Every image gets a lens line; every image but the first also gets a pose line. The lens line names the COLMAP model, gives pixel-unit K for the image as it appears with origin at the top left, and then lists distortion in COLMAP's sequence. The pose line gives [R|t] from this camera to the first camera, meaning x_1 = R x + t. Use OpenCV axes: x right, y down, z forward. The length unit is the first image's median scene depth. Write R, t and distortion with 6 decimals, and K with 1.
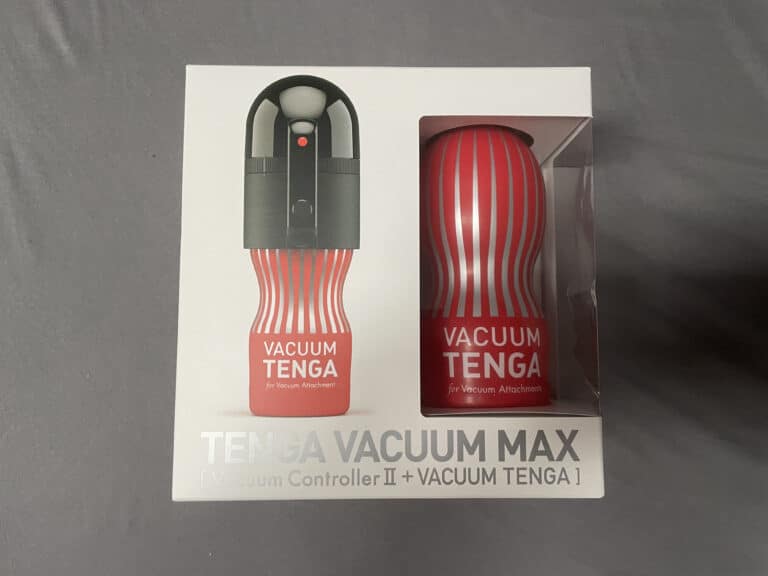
lens RADIAL K [[582.1, 0, 384.0], [0, 582.1, 288.0], [0, 0, 1]] dist [0.119918, -0.000709]
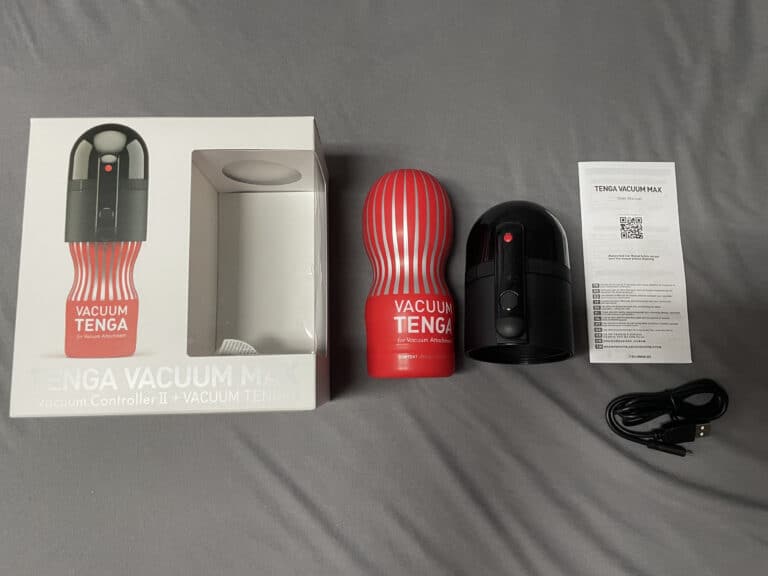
lens RADIAL K [[582.1, 0, 384.0], [0, 582.1, 288.0], [0, 0, 1]] dist [0.119918, -0.000709]
pose [[0.998132, -0.017143, -0.058647, 0.628839], [0.013978, 0.998445, -0.053956, 0.135605], [0.059481, 0.053036, 0.996820, -0.417968]]
